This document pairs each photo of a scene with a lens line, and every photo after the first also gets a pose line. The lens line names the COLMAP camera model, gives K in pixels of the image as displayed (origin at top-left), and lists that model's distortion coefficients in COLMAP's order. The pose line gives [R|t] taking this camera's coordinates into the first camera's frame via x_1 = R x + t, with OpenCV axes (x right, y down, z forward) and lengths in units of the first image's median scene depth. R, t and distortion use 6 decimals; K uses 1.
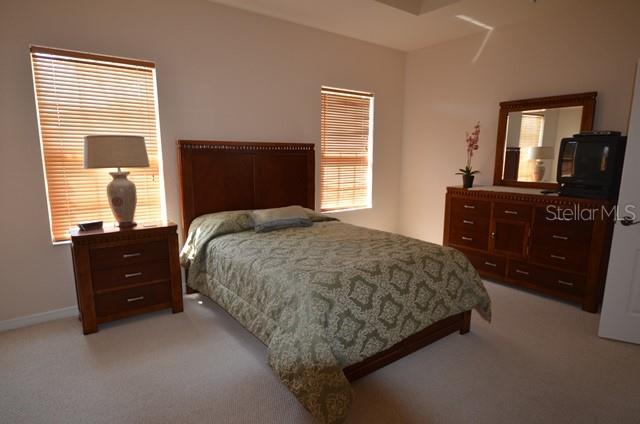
lens RADIAL K [[373.4, 0, 319.3], [0, 373.4, 215.6], [0, 0, 1]] dist [-0.023635, -0.003606]
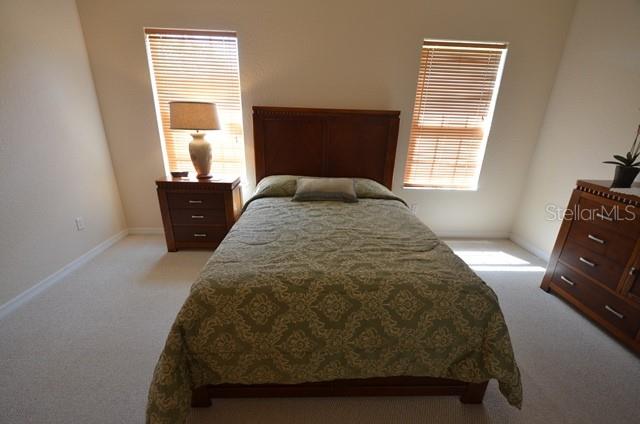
lens RADIAL K [[276.5, 0, 327.3], [0, 276.5, 220.8], [0, 0, 1]] dist [-0.012196, -0.000520]
pose [[0.811337, 0.221861, -0.540842, 0.339591], [-0.117843, 0.968262, 0.220414, -0.080567], [0.572578, -0.115096, 0.811731, 0.426697]]
